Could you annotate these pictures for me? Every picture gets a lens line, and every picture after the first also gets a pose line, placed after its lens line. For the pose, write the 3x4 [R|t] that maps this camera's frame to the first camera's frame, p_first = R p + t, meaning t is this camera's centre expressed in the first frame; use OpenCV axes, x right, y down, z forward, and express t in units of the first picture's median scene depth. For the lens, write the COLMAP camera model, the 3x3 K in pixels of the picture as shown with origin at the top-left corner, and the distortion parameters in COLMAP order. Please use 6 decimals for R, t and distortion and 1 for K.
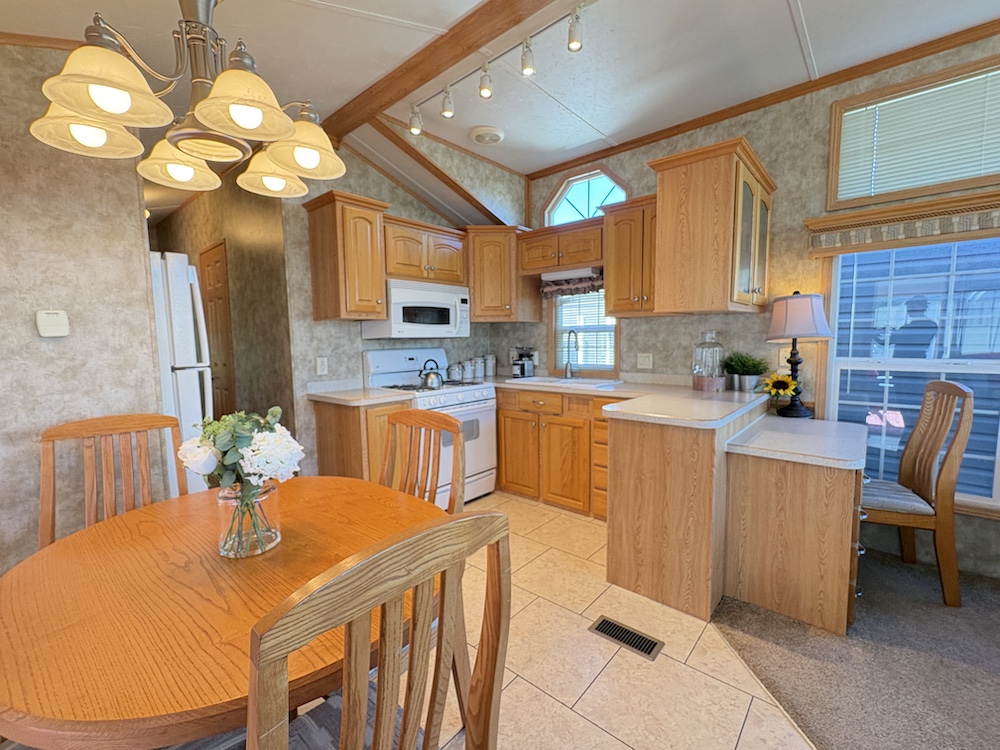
lens RADIAL K [[429.6, 0, 501.7], [0, 429.6, 372.3], [0, 0, 1]] dist [0.000835, 0.000558]
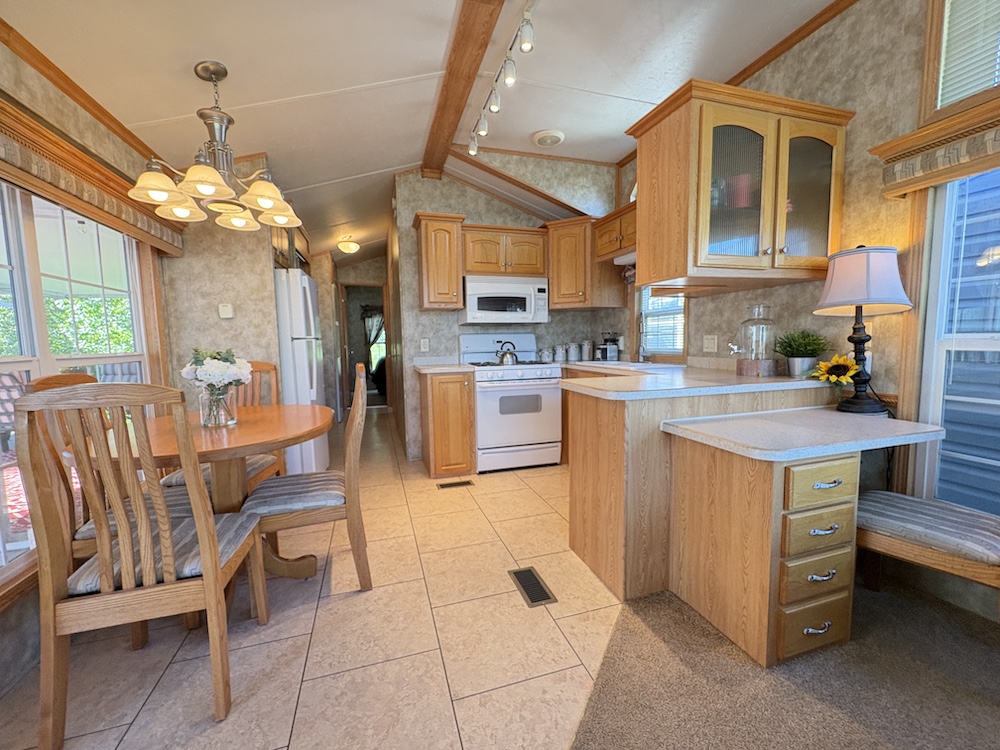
lens RADIAL K [[397.3, 0, 489.6], [0, 397.3, 370.6], [0, 0, 1]] dist [-0.000593, 0.000164]
pose [[0.852509, 0.041844, -0.521035, 0.476812], [-0.037132, 0.999120, 0.019483, 0.039014], [0.521391, 0.002738, 0.853313, 0.060389]]
